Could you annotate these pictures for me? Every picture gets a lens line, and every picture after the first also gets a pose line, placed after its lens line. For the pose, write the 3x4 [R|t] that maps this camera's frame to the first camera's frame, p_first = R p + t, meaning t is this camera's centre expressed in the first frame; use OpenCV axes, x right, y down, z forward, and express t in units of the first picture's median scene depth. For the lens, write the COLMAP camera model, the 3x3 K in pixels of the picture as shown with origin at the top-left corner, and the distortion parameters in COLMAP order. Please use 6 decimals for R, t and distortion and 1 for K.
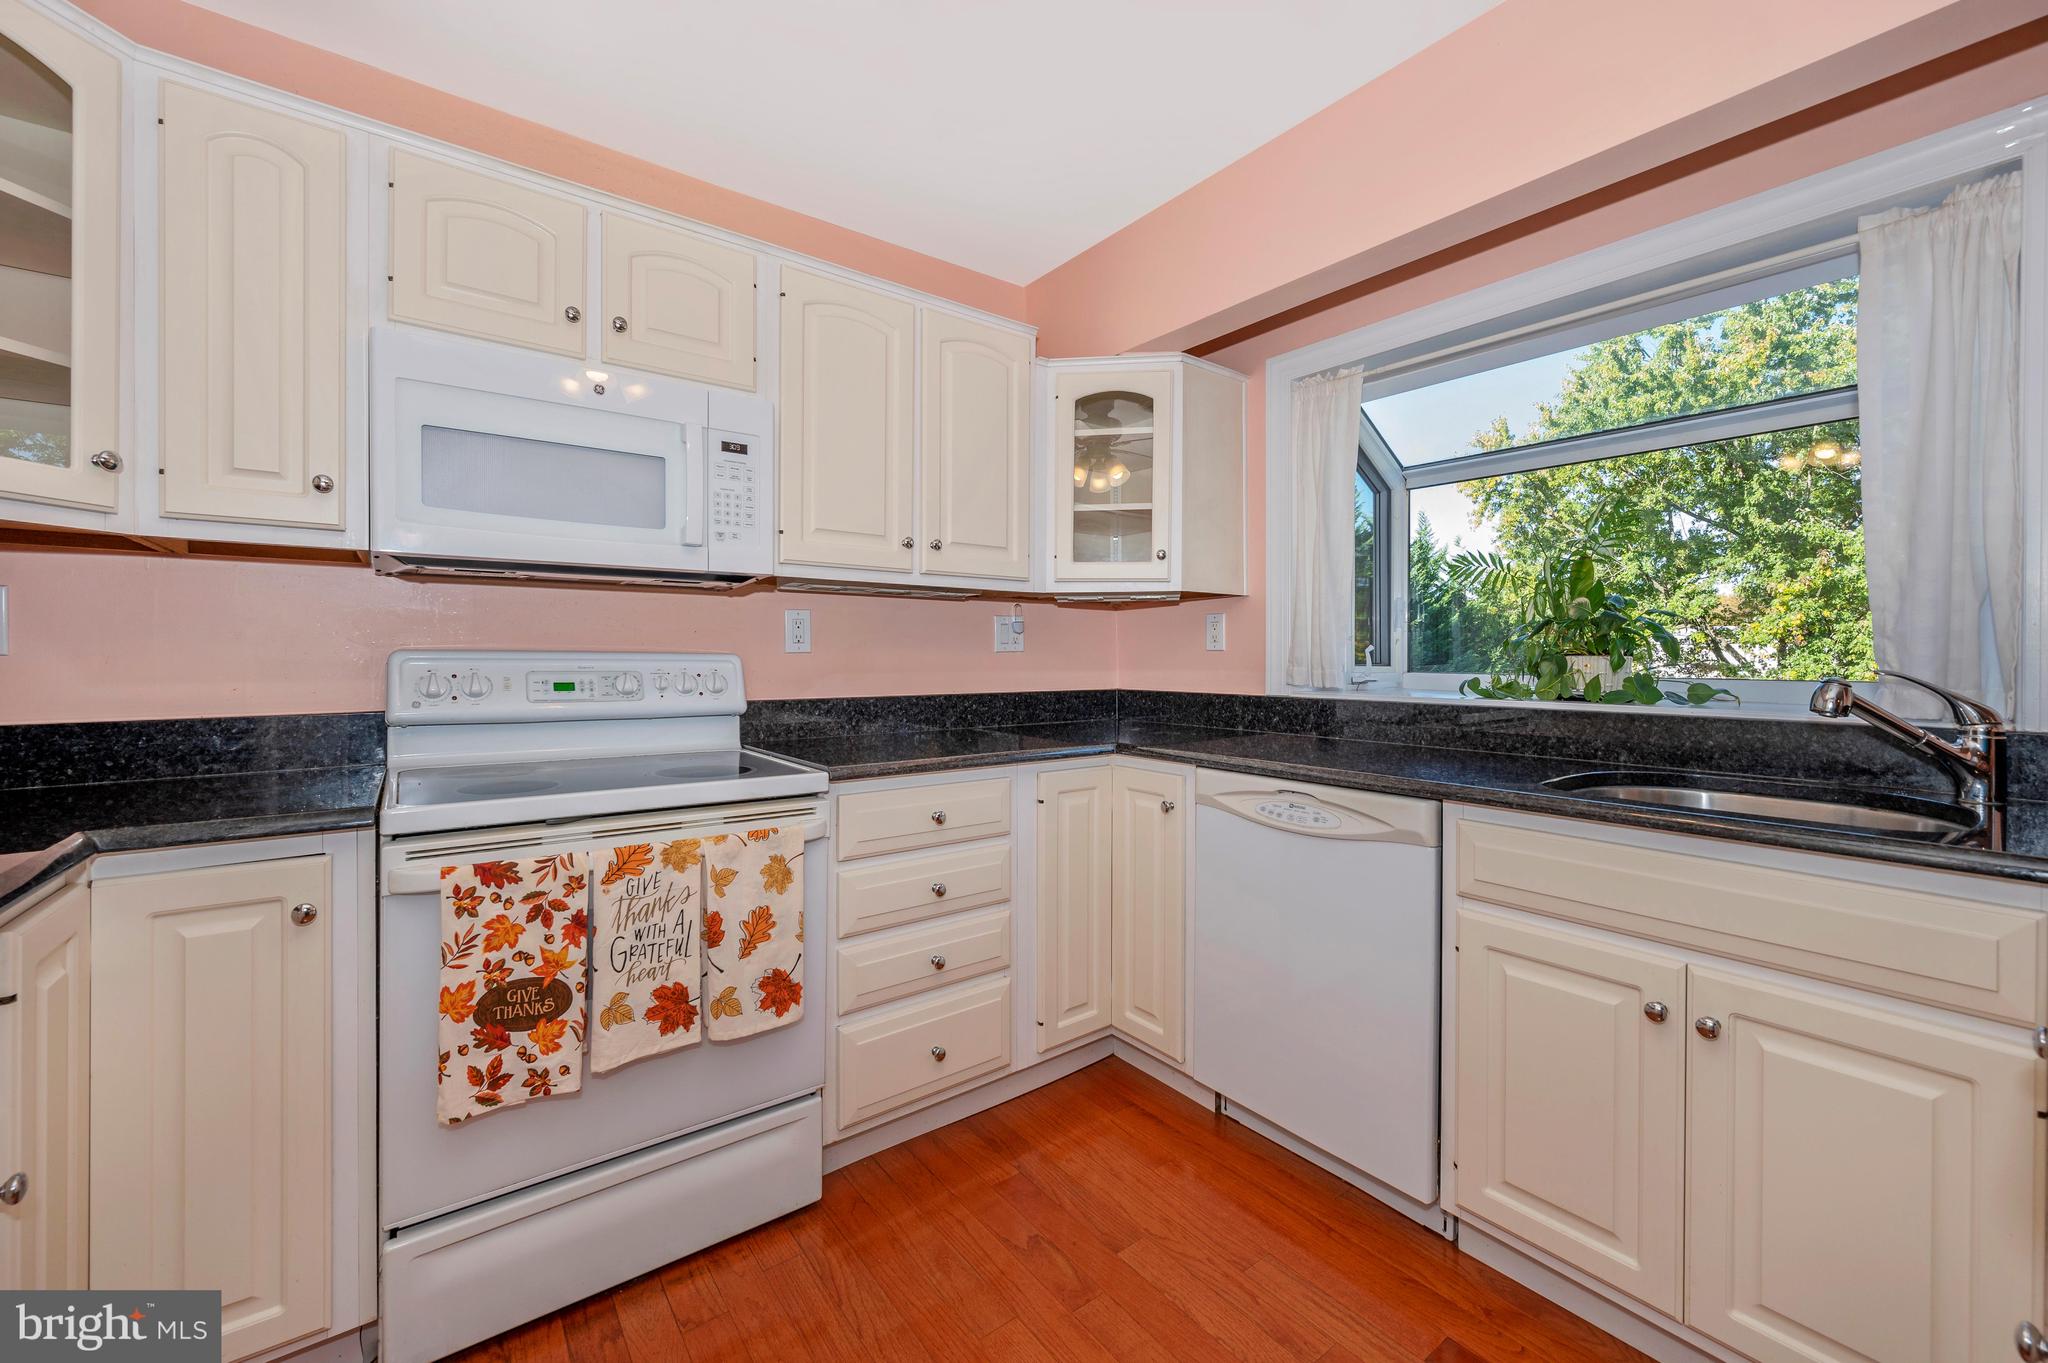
lens RADIAL K [[825.8, 0, 1023.8], [0, 825.8, 656.9], [0, 0, 1]] dist [0.001808, -0.001046]
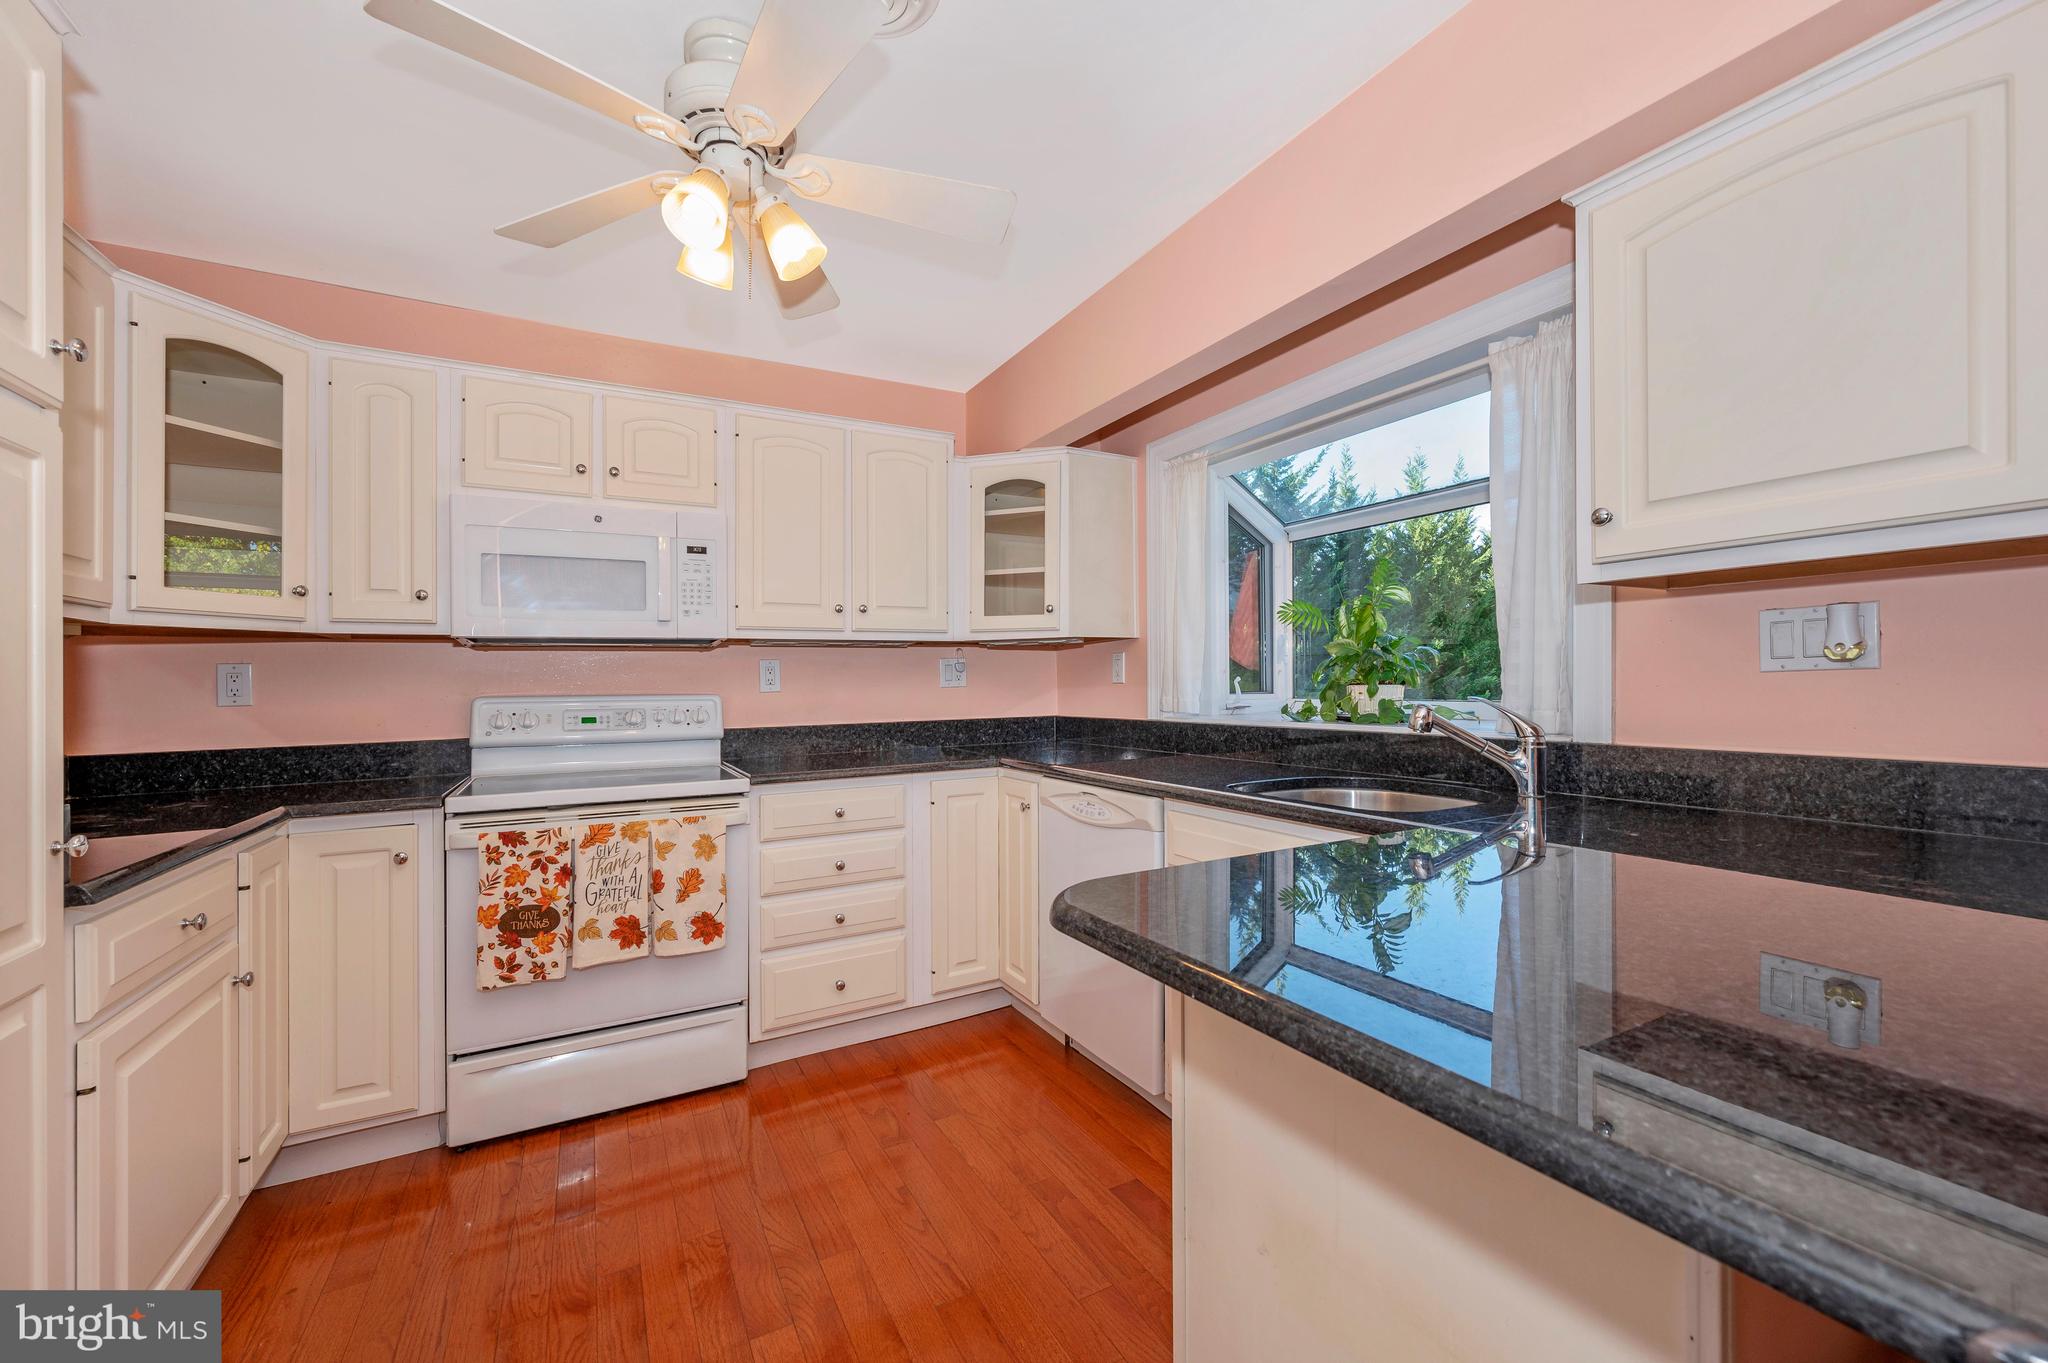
lens RADIAL K [[825.8, 0, 1039.6], [0, 825.8, 670.4], [0, 0, 1]] dist [0.001808, -0.001046]
pose [[0.989825, -0.019982, -0.140882, 0.514544], [0.017880, 0.999709, -0.016169, -0.016037], [0.141164, 0.013486, 0.989894, -0.378926]]
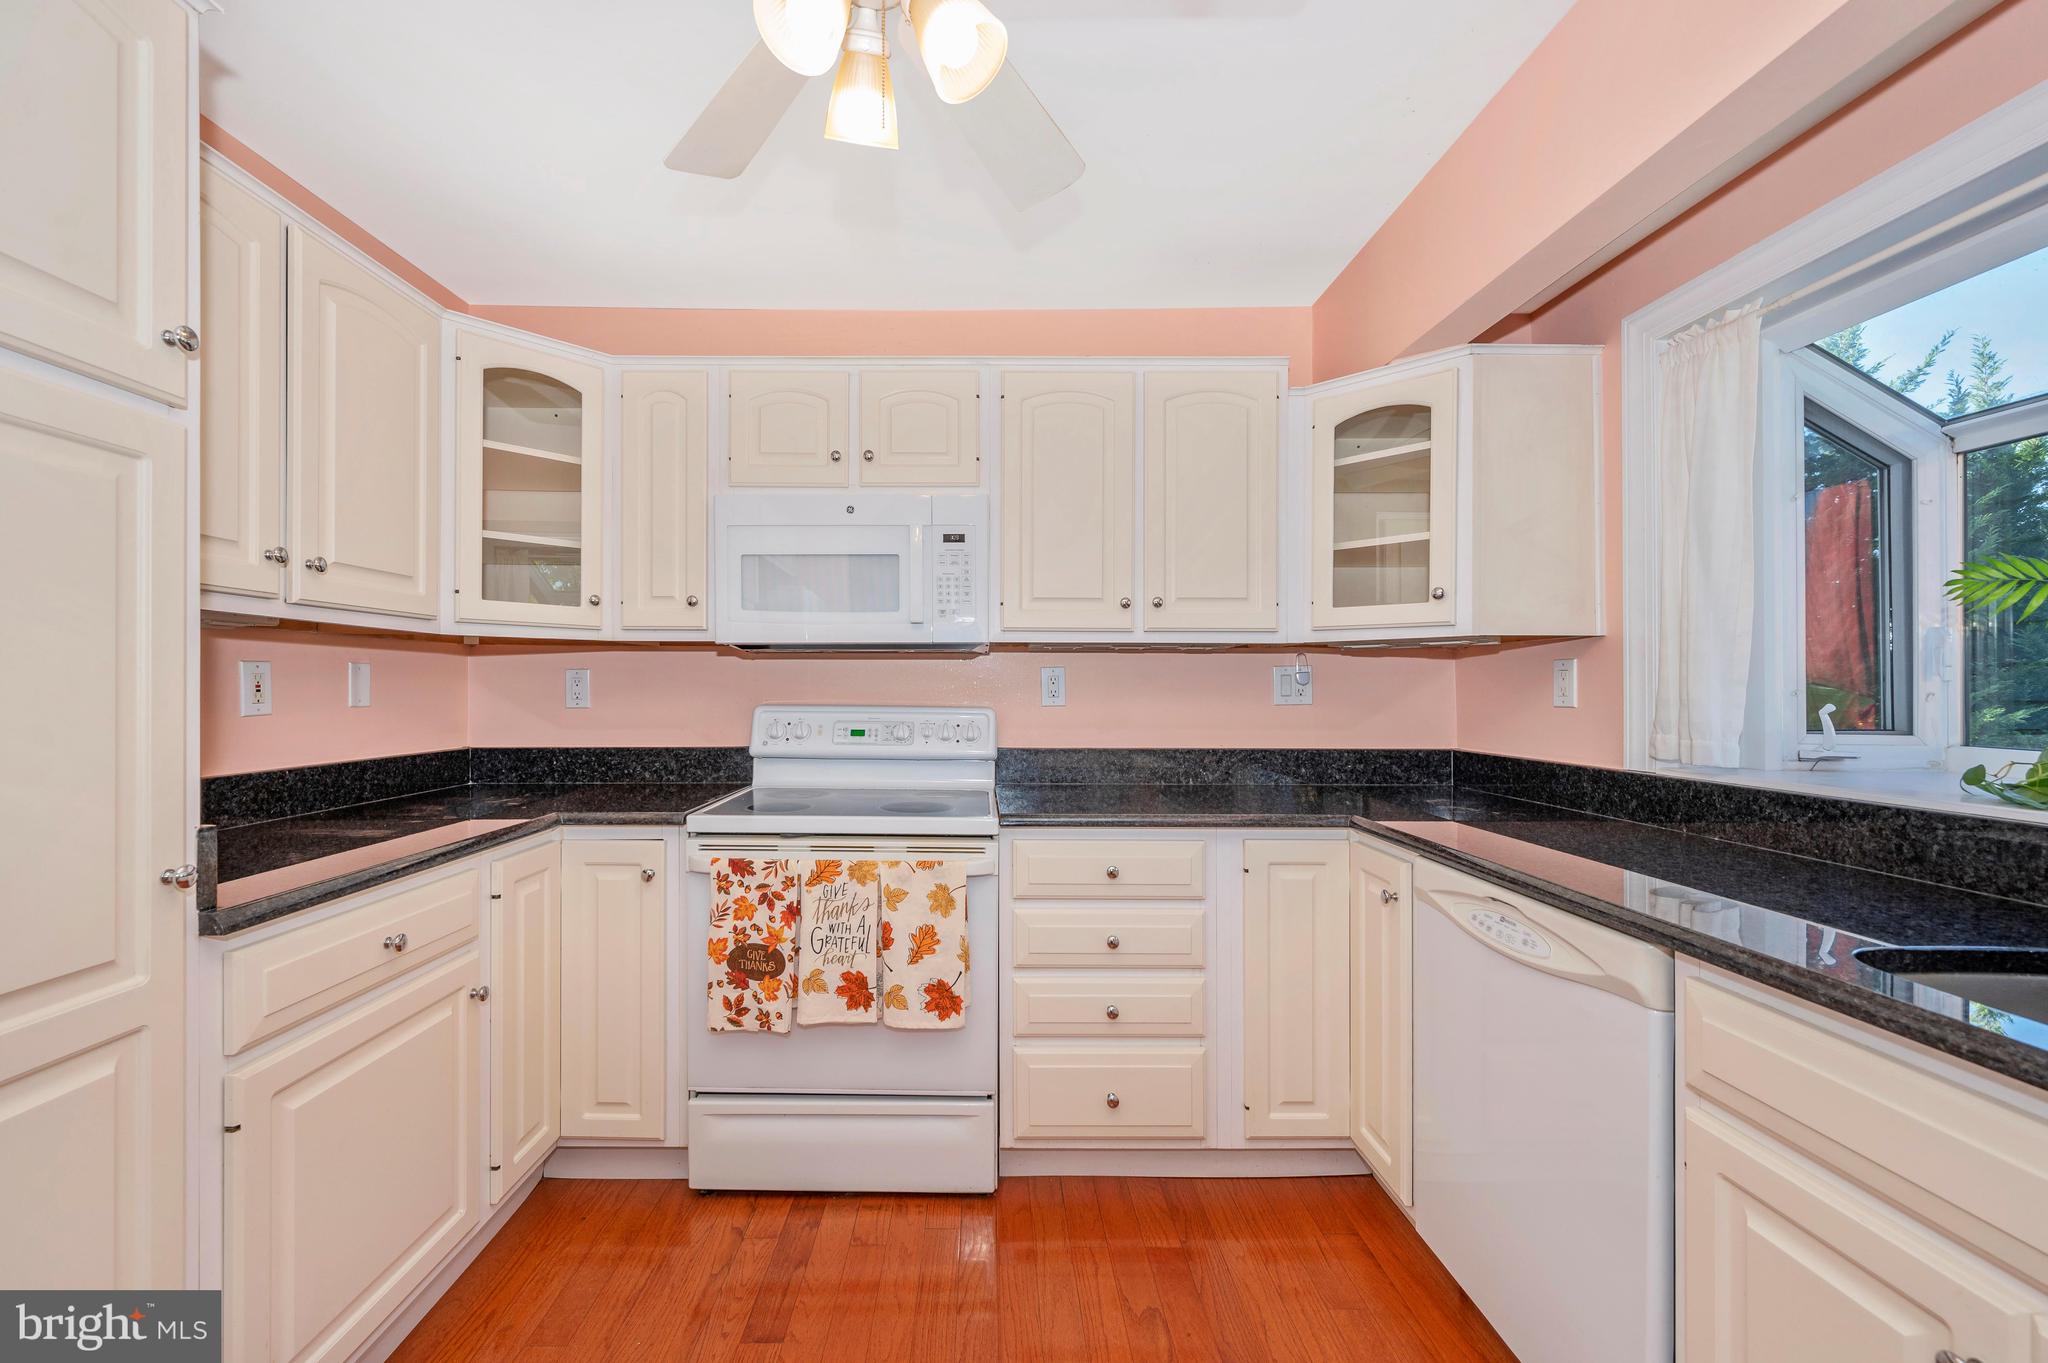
lens RADIAL K [[825.8, 0, 973.0], [0, 825.8, 687.0], [0, 0, 1]] dist [0.001808, -0.001046]
pose [[0.789373, -0.000163, -0.613914, 0.480376], [-0.001860, 0.999995, -0.002657, -0.041733], [0.613911, 0.003239, 0.789369, 0.091298]]
